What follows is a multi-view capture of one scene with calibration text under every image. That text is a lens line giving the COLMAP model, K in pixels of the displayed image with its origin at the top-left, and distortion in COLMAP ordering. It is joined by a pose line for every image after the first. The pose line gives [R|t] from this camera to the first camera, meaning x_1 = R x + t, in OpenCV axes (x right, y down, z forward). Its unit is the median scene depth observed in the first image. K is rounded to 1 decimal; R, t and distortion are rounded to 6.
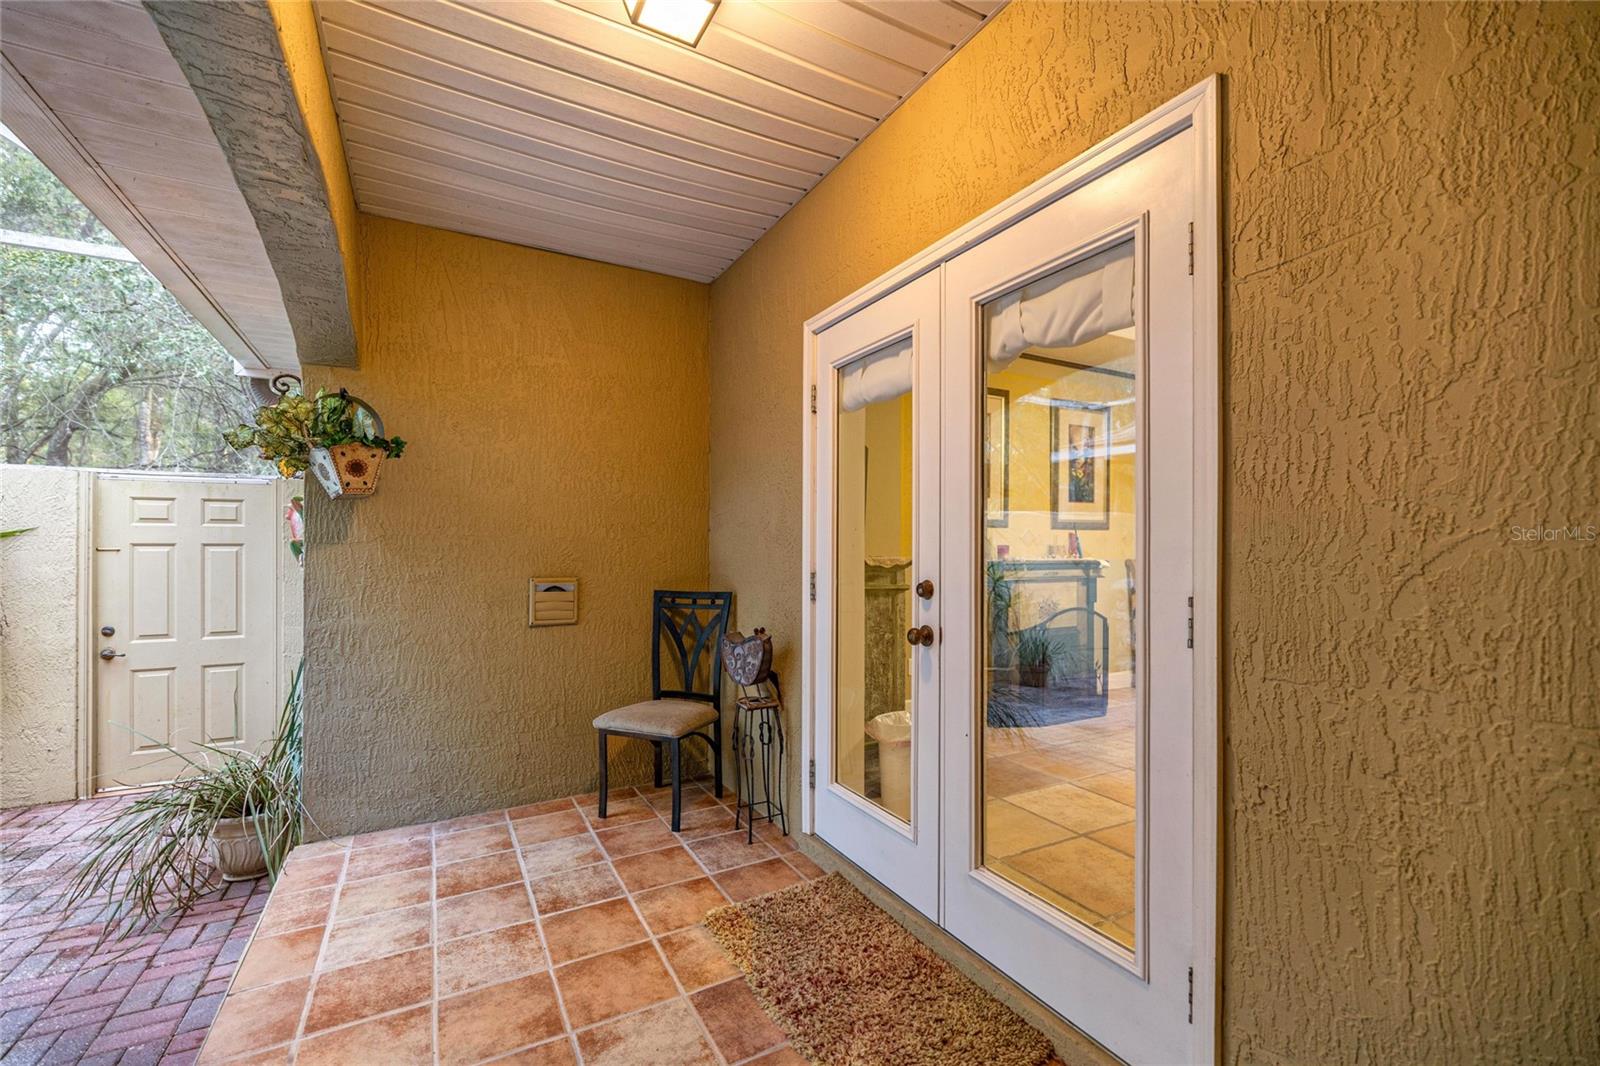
lens RADIAL K [[676.7, 0, 793.4], [0, 676.7, 544.5], [0, 0, 1]] dist [0.001136, -0.000034]
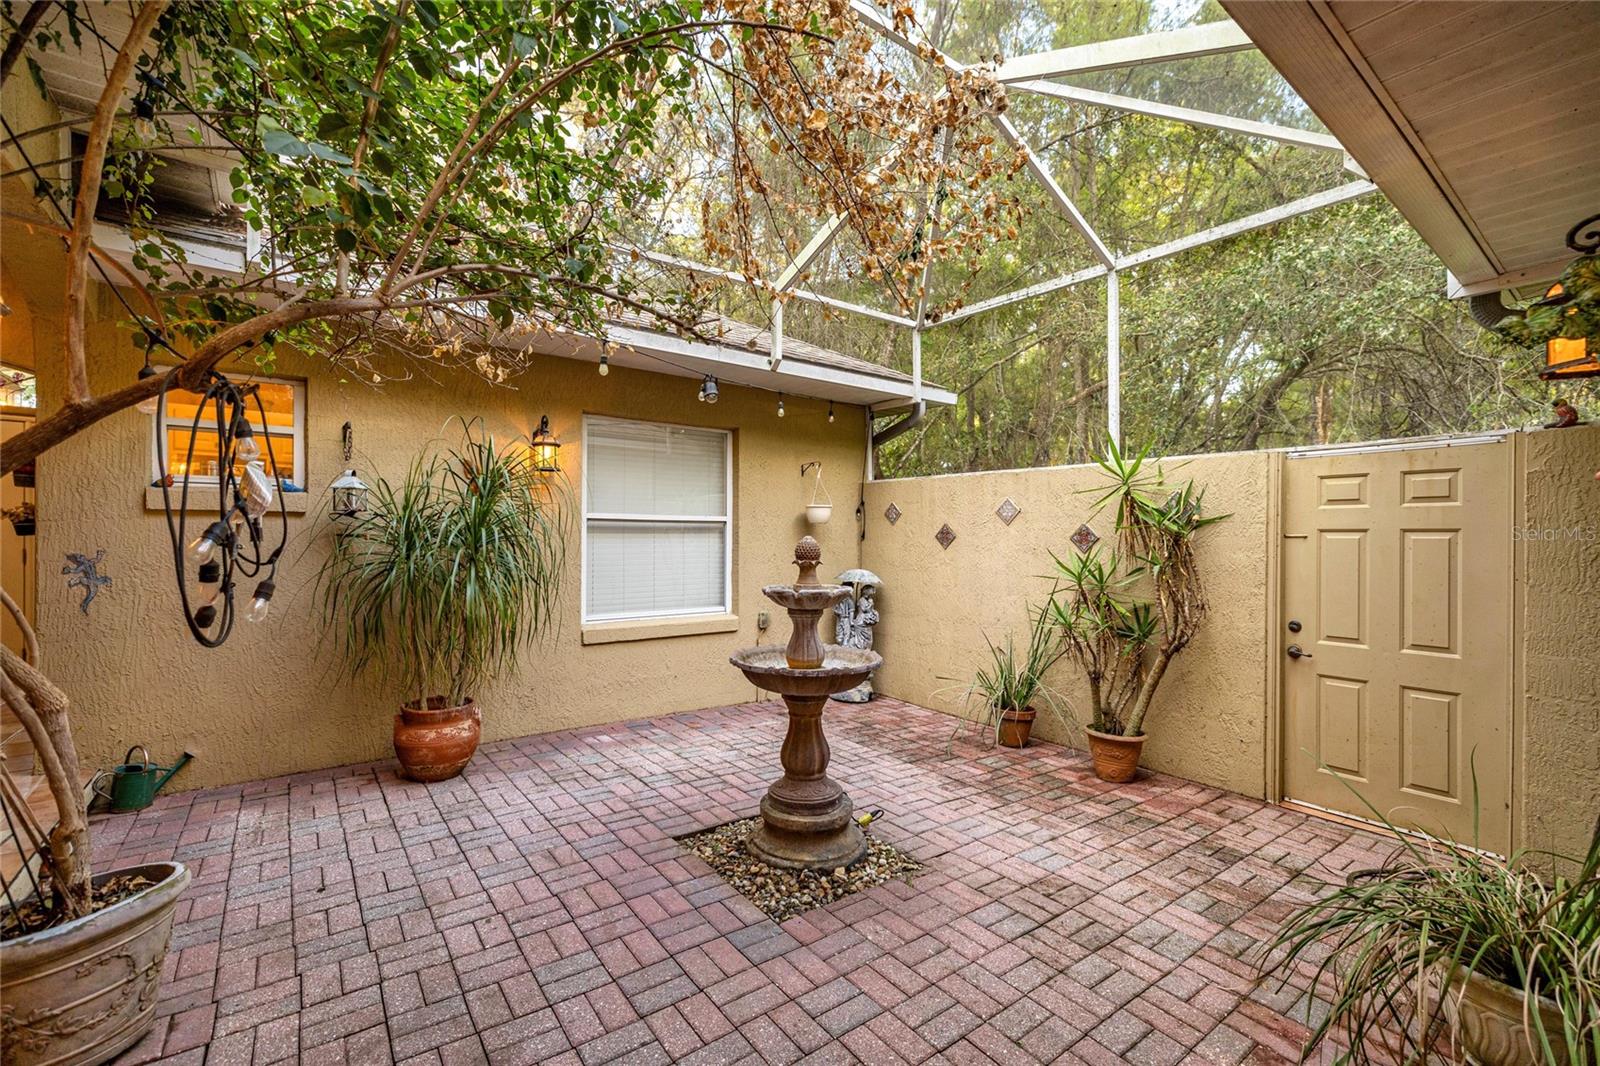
lens RADIAL K [[676.7, 0, 793.4], [0, 676.7, 544.5], [0, 0, 1]] dist [0.001136, -0.000034]
pose [[0.152880, 0.013873, -0.988147, -0.233154], [0.003302, 0.999889, 0.014549, 0.003211], [0.988239, -0.005487, 0.152817, 0.210522]]
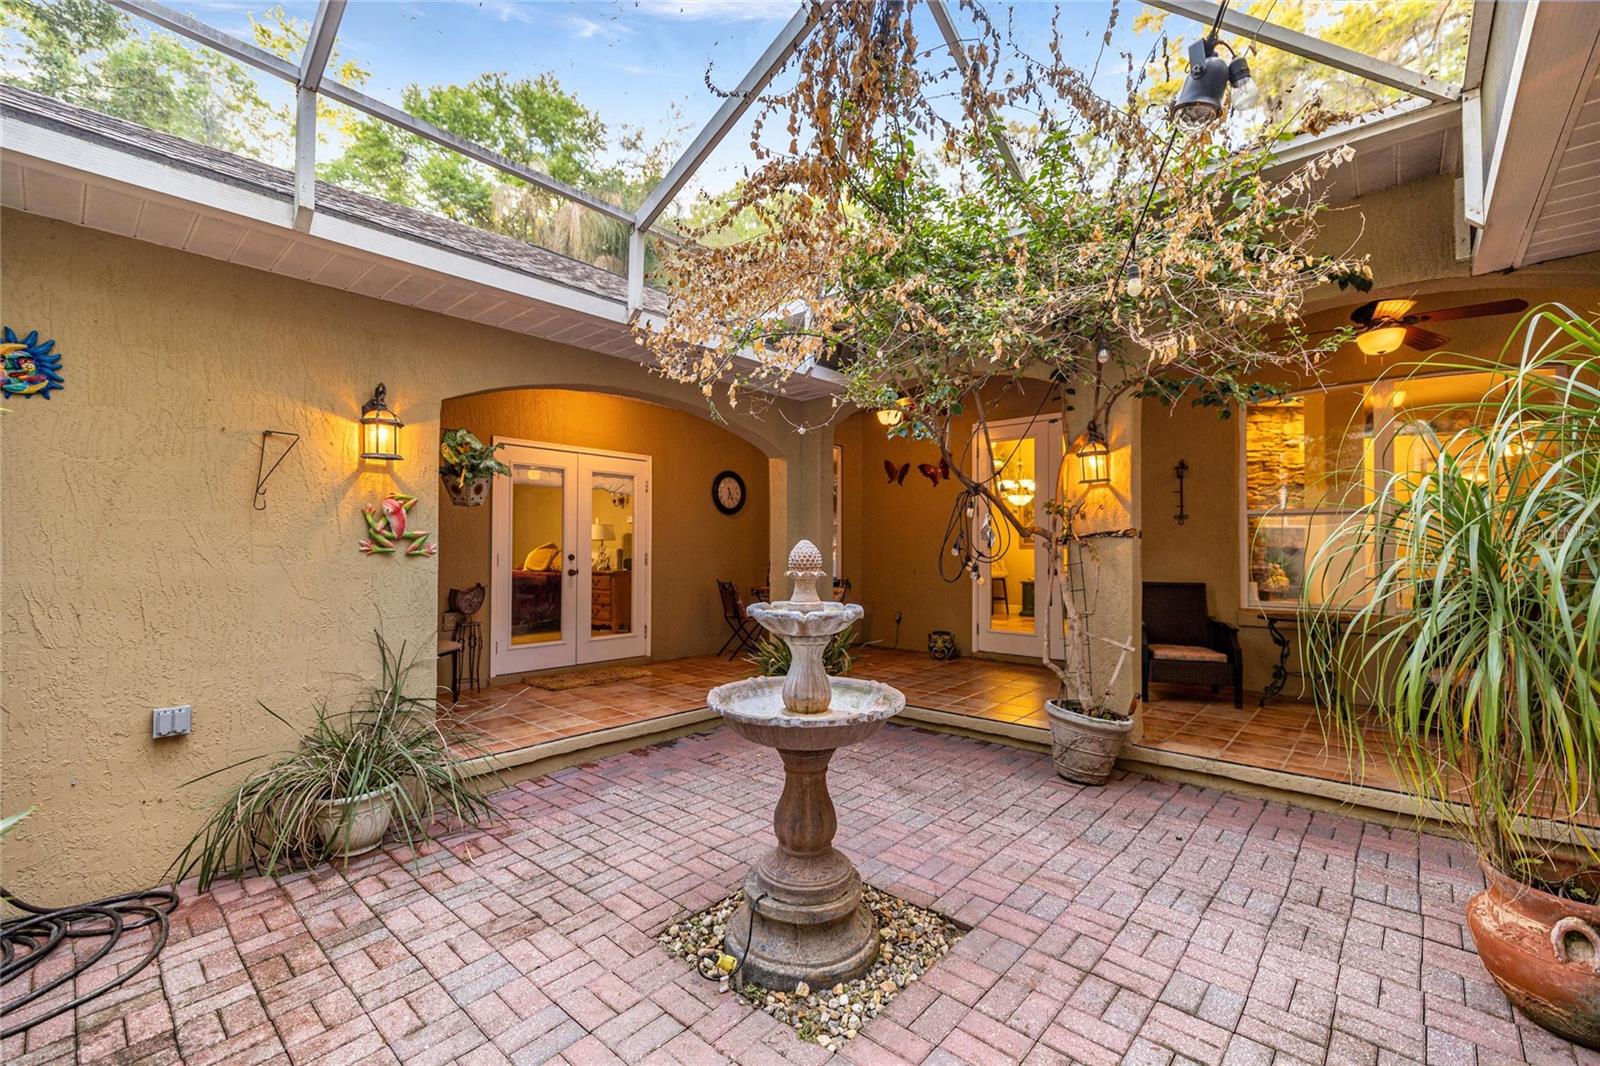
lens RADIAL K [[676.7, 0, 793.4], [0, 676.7, 544.5], [0, 0, 1]] dist [0.001136, -0.000034]
pose [[-0.333096, 0.005729, 0.942875, -1.524488], [-0.012294, 0.999870, -0.010418, 0.014263], [-0.942813, -0.015062, -0.332982, 0.546364]]
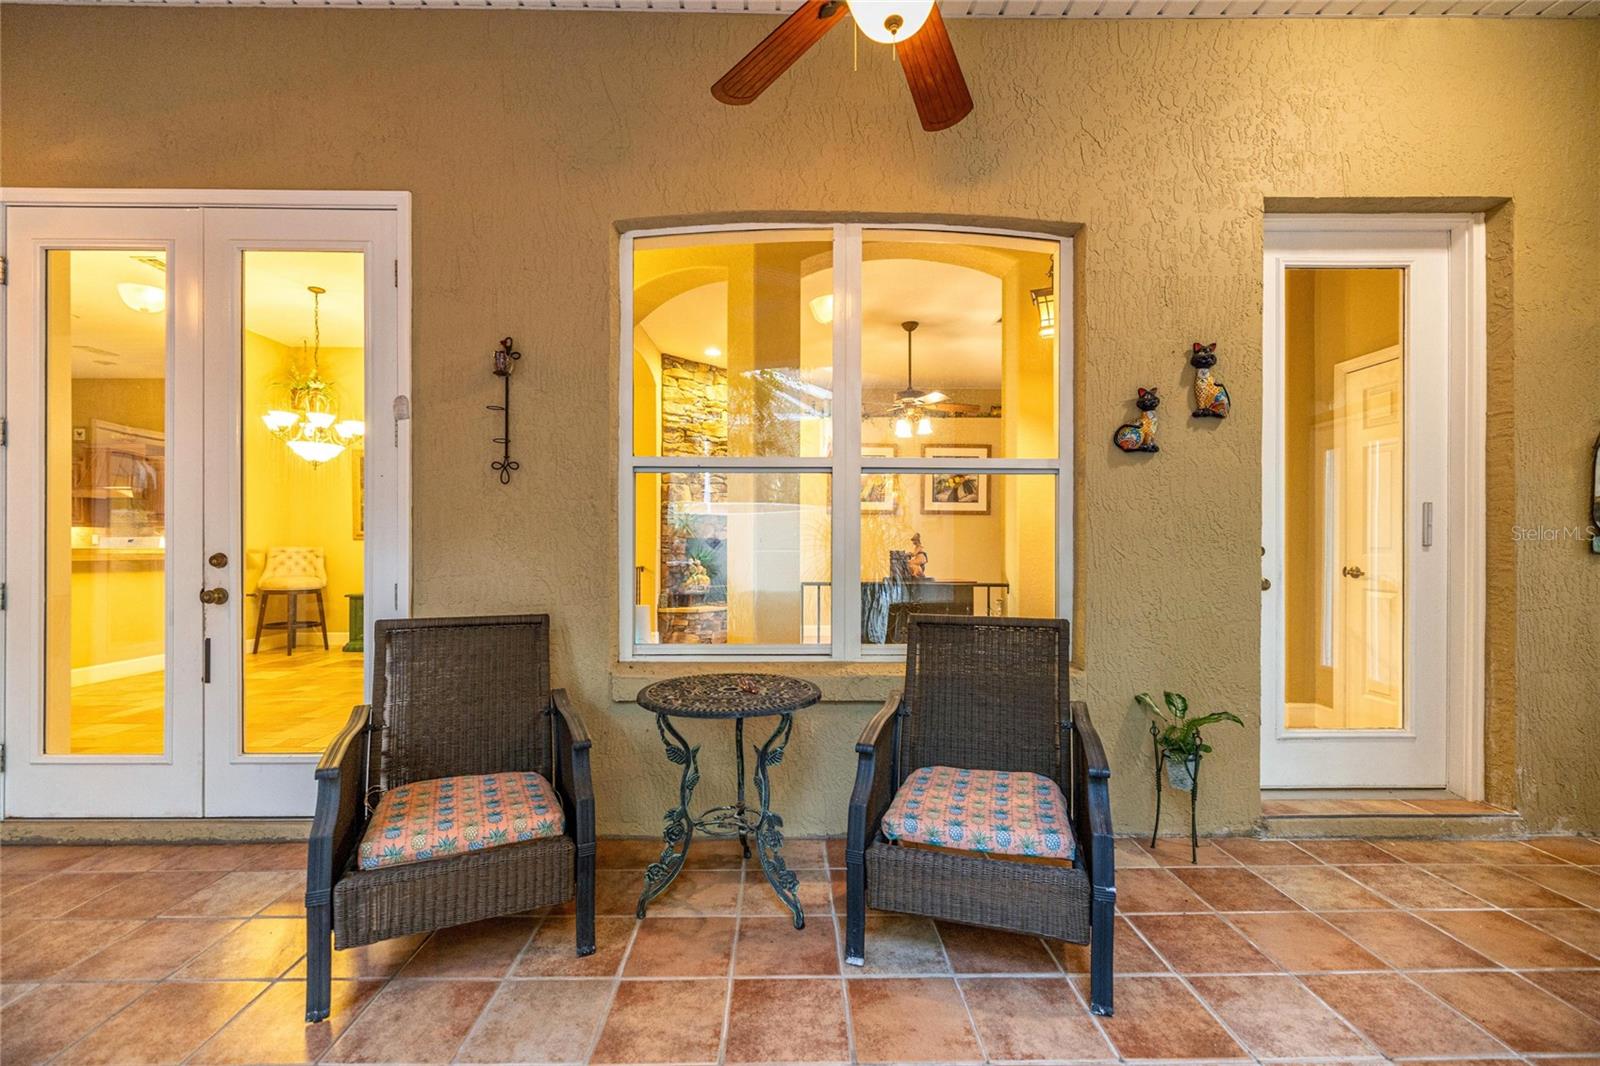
lens RADIAL K [[676.7, 0, 793.4], [0, 676.7, 544.5], [0, 0, 1]] dist [0.001136, -0.000034]
pose [[-0.884632, -0.004461, 0.466269, -0.970052], [-0.008682, 0.999938, -0.006905, 0.007274], [-0.466210, -0.010156, -0.884616, -0.289516]]
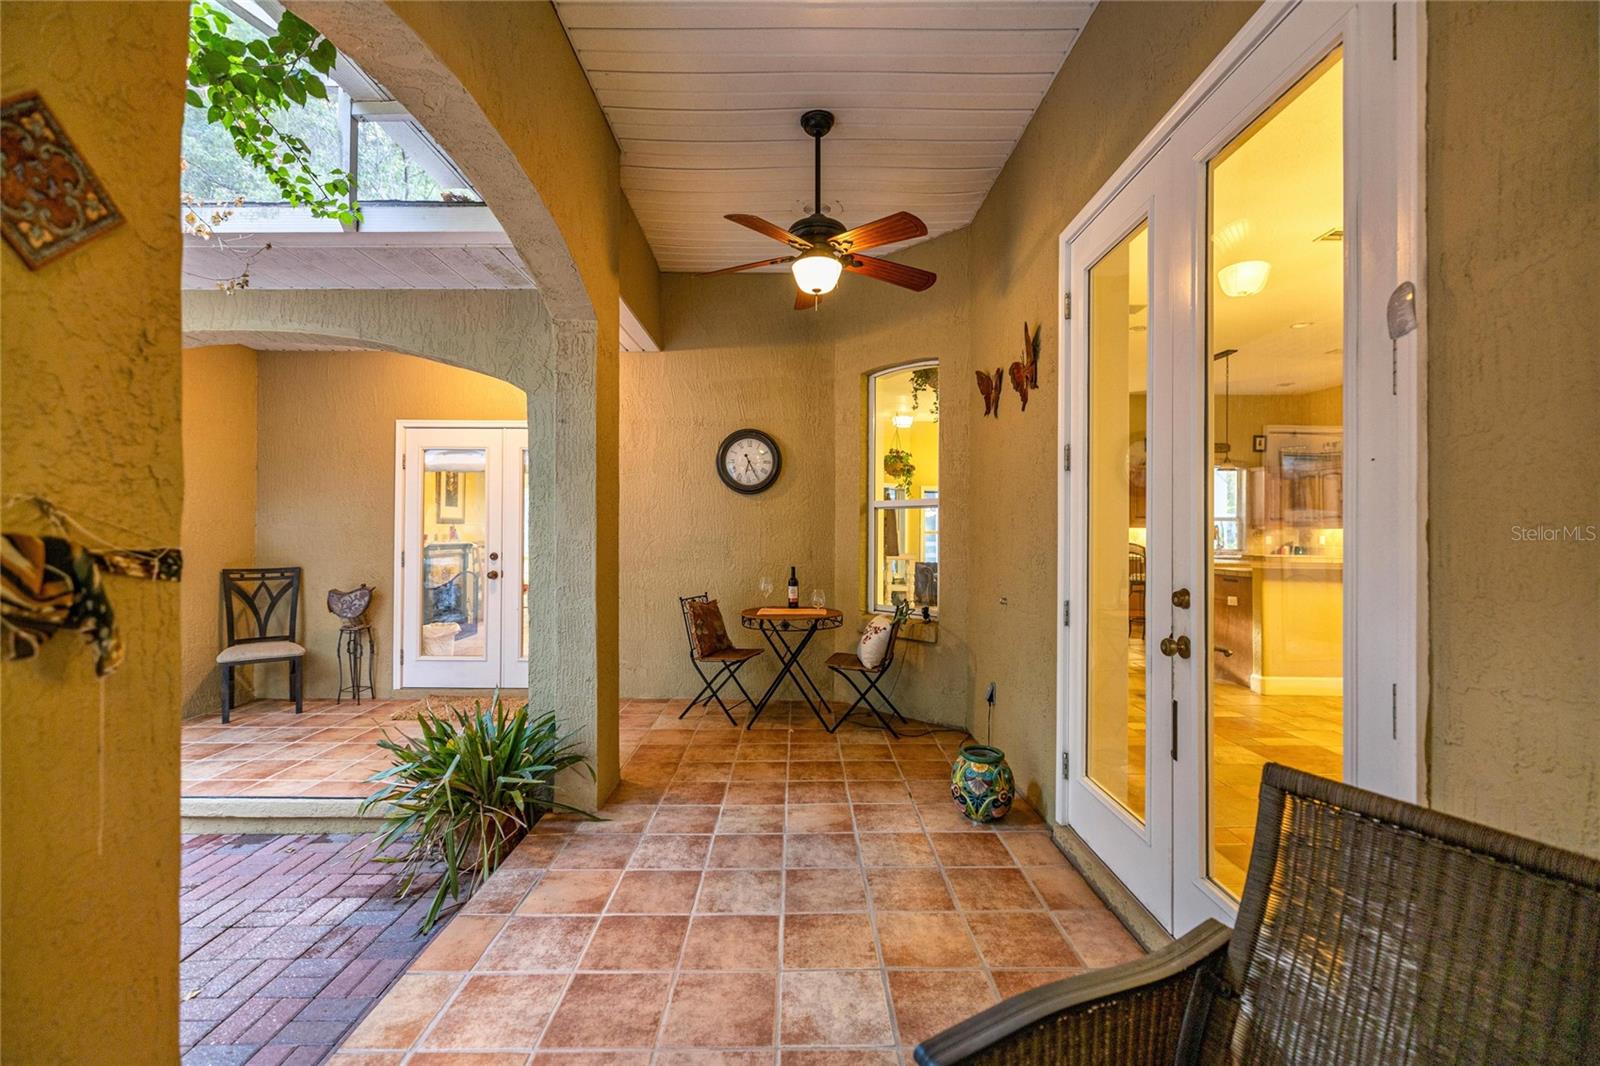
lens RADIAL K [[661.6, 0, 804.2], [0, 661.6, 535.0], [0, 0, 1]] dist [-0.007422, -0.000080]
pose [[0.461377, -0.000408, 0.887204, -0.728540], [-0.012401, 0.999899, 0.006909, -0.021815], [-0.887118, -0.014190, 0.461325, -0.574294]]
